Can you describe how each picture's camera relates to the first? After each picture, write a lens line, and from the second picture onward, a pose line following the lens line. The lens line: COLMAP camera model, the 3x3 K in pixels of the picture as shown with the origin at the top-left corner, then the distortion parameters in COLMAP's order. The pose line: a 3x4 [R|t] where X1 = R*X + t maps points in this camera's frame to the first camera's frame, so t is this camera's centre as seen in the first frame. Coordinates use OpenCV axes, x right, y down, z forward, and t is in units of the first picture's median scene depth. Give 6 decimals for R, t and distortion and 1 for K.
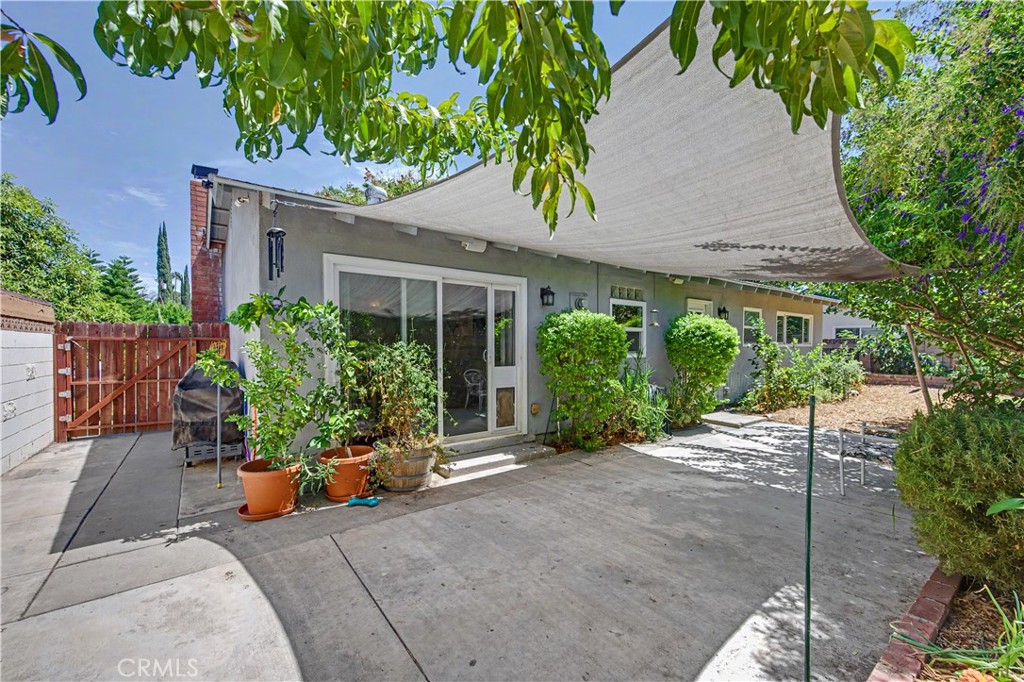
lens RADIAL K [[403.8, 0, 514.5], [0, 403.8, 343.4], [0, 0, 1]] dist [-0.003798, -0.000157]
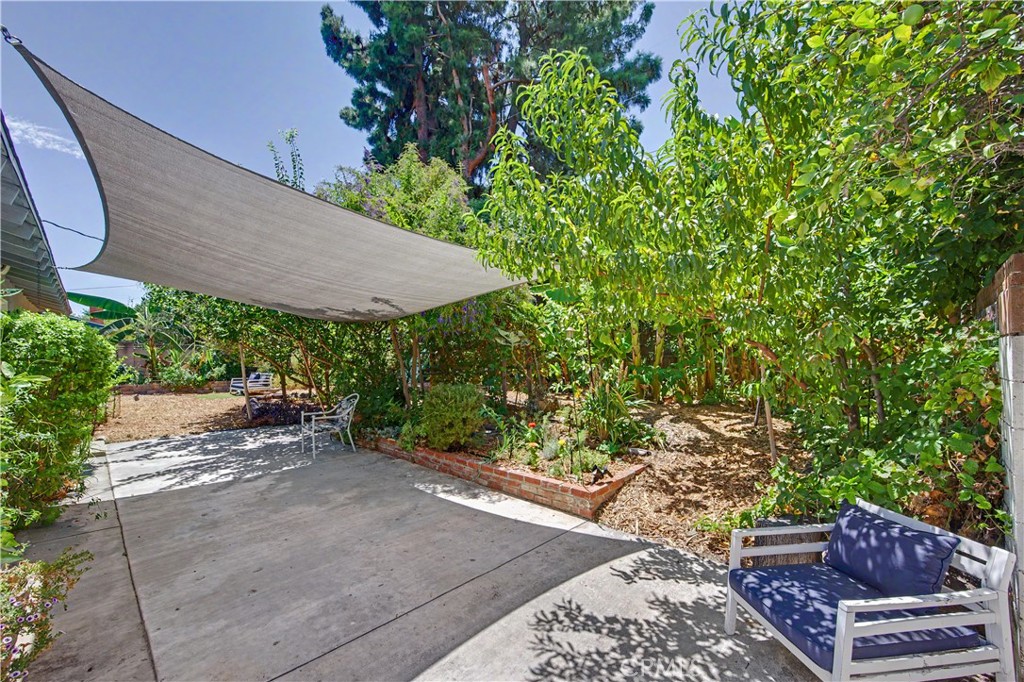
lens RADIAL K [[413.5, 0, 513.9], [0, 413.5, 345.8], [0, 0, 1]] dist [-0.008785, 0.001410]
pose [[-0.152188, 0.041445, 0.987482, -1.187964], [-0.004453, 0.999081, -0.042619, 0.006121], [-0.988341, -0.010884, -0.151864, 0.728320]]
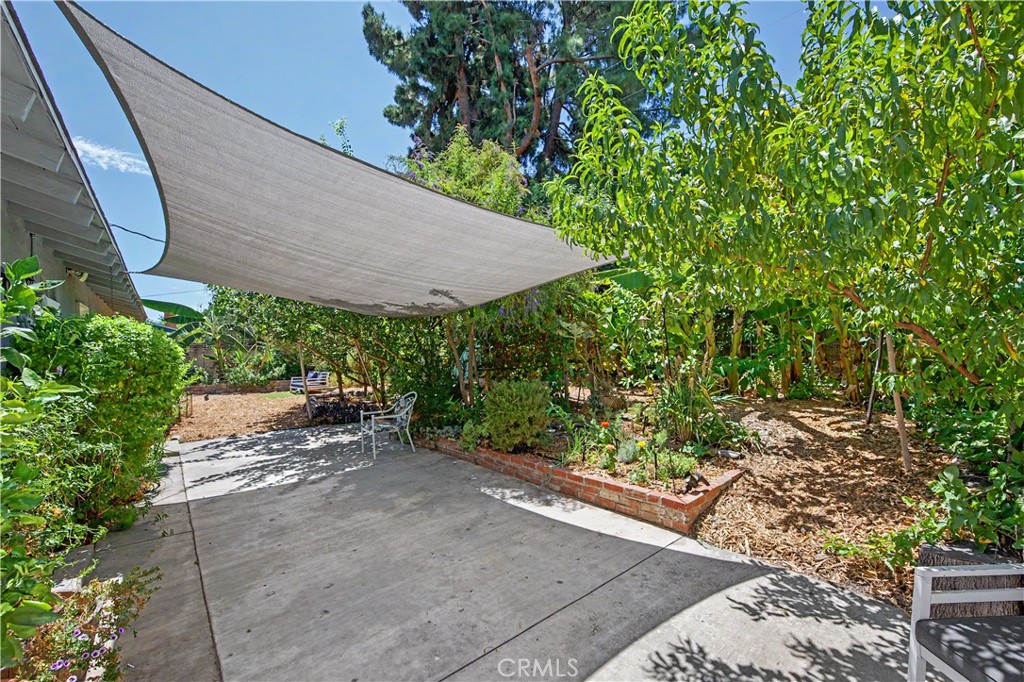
lens RADIAL K [[413.5, 0, 511.5], [0, 413.5, 346.7], [0, 0, 1]] dist [-0.008785, 0.001410]
pose [[-0.045616, 0.028489, 0.998553, -1.035283], [0.016614, 0.999477, -0.027757, 0.005578], [-0.998821, 0.015324, -0.046066, 0.812782]]
